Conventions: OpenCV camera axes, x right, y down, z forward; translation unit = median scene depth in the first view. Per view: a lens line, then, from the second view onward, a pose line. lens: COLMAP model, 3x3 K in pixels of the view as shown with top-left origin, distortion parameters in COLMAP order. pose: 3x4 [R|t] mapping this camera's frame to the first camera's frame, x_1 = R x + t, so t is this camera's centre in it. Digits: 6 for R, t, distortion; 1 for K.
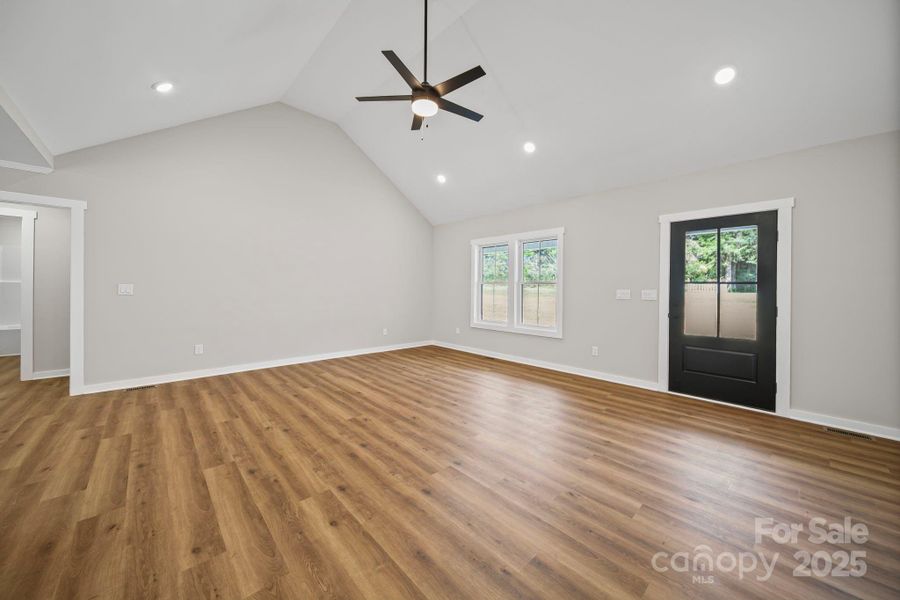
lens RADIAL K [[321.4, 0, 449.3], [0, 321.4, 288.6], [0, 0, 1]] dist [0.000491, -0.001000]
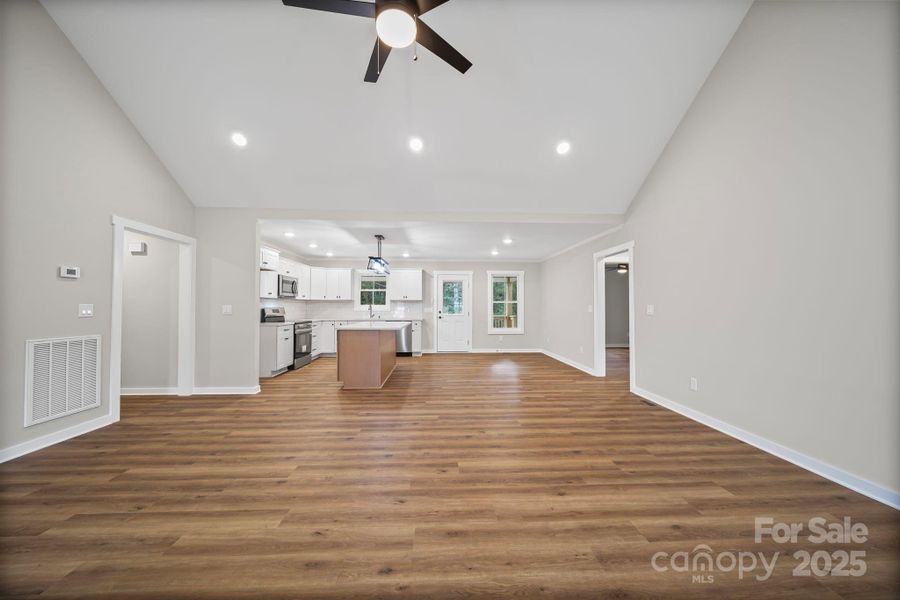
lens RADIAL K [[321.4, 0, 450.8], [0, 321.4, 302.3], [0, 0, 1]] dist [0.000491, -0.001000]
pose [[-0.648385, -0.020441, -0.761038, 0.309887], [-0.007637, 0.999764, -0.020347, 0.007922], [0.761274, -0.007381, -0.648388, 1.405813]]
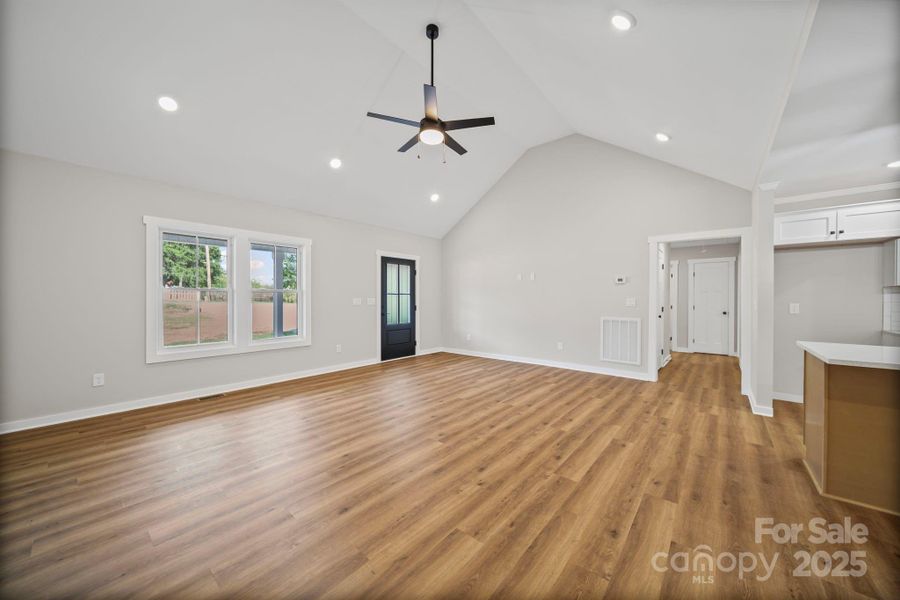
lens RADIAL K [[321.4, 0, 457.7], [0, 321.4, 296.8], [0, 0, 1]] dist [0.000491, -0.001000]
pose [[-0.130620, -0.003941, 0.991425, -1.124693], [-0.002652, 0.999990, 0.003626, -0.009871], [-0.991429, -0.002156, -0.130630, 0.991012]]
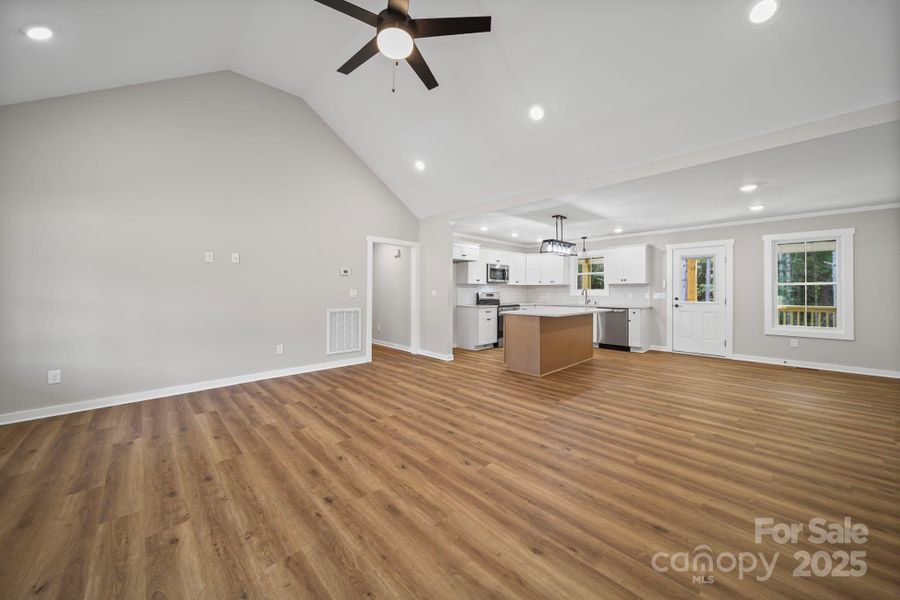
lens RADIAL K [[321.4, 0, 449.8], [0, 321.4, 292.7], [0, 0, 1]] dist [0.000491, -0.001000]
pose [[-0.999910, -0.009900, -0.009064, -0.192129], [-0.009973, 0.999918, 0.008019, -0.003977], [0.008984, 0.008108, -0.999927, 1.619358]]
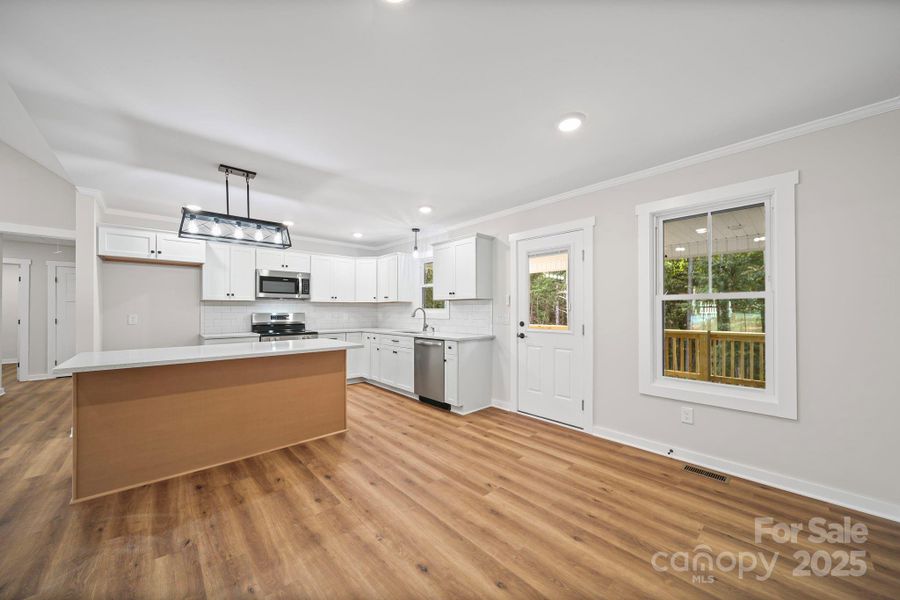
lens RADIAL K [[321.4, 0, 451.5], [0, 321.4, 310.7], [0, 0, 1]] dist [0.000491, -0.001000]
pose [[-0.999924, -0.009070, 0.008380, -1.351373], [-0.009050, 0.999956, 0.002359, -0.013333], [-0.008401, 0.002283, -0.999962, 0.834342]]
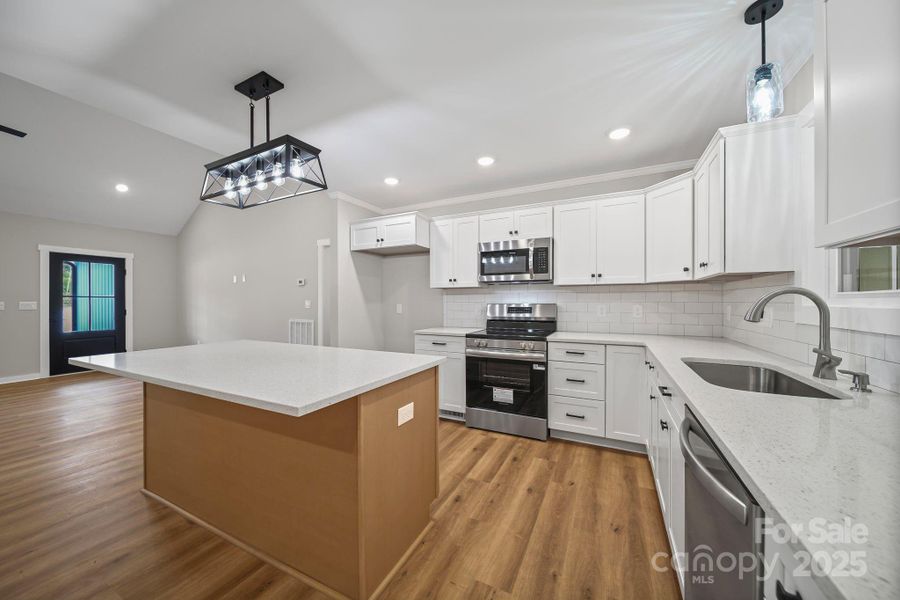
lens RADIAL K [[321.4, 0, 455.6], [0, 321.4, 301.6], [0, 0, 1]] dist [0.000491, -0.001000]
pose [[-0.355000, -0.011229, 0.934799, -1.417901], [0.001349, 0.999921, 0.012523, -0.011553], [-0.934865, 0.005707, -0.354957, -0.141661]]
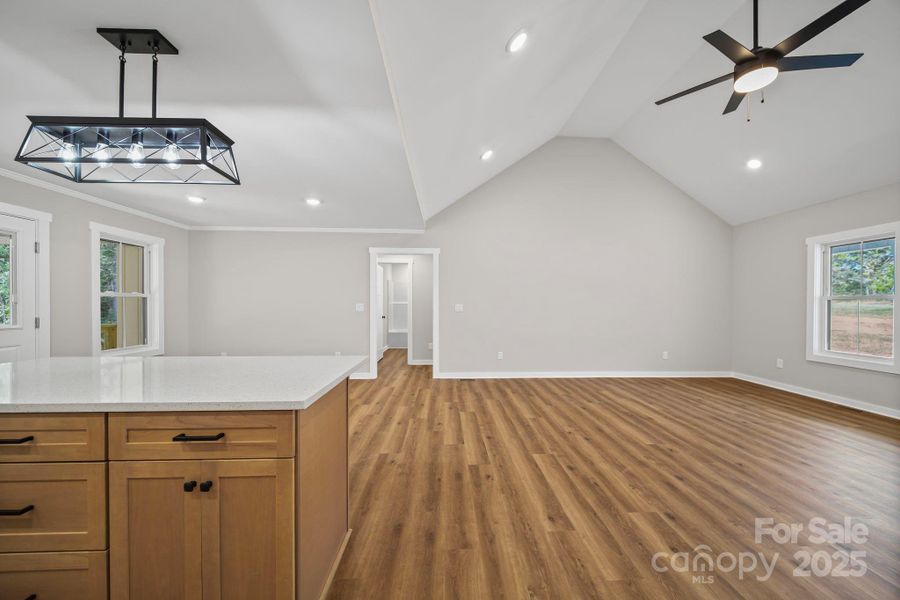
lens RADIAL K [[321.4, 0, 460.0], [0, 321.4, 307.1], [0, 0, 1]] dist [0.000491, -0.001000]
pose [[0.764236, -0.000790, -0.644936, -0.118285], [0.002314, 0.999996, 0.001518, -0.001743], [0.644932, -0.002652, 0.764235, -0.079213]]
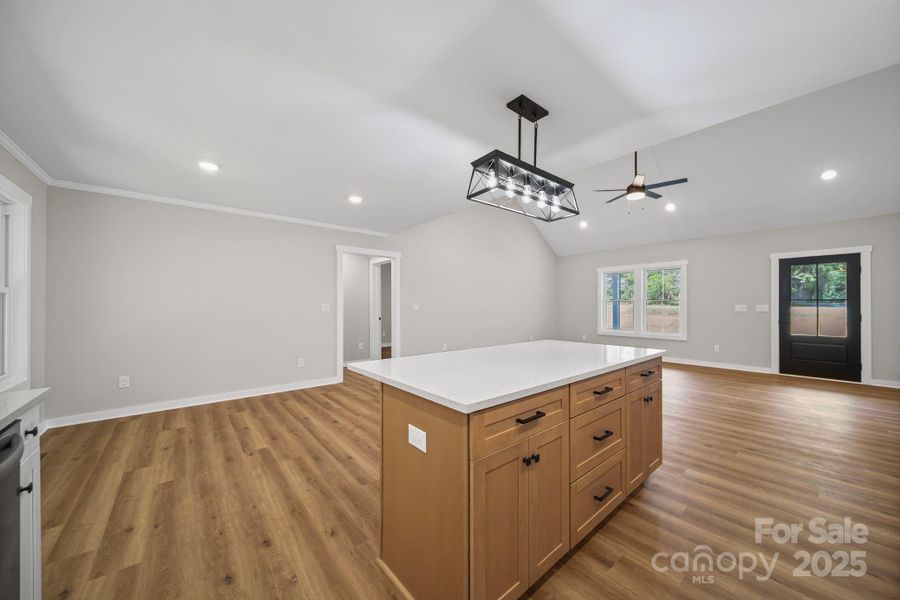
lens RADIAL K [[321.4, 0, 453.7], [0, 321.4, 303.6], [0, 0, 1]] dist [0.000491, -0.001000]
pose [[0.999032, -0.009006, -0.043058, -0.885643], [0.008709, 0.999937, -0.007078, -0.003920], [0.043119, 0.006696, 0.999048, -0.640158]]
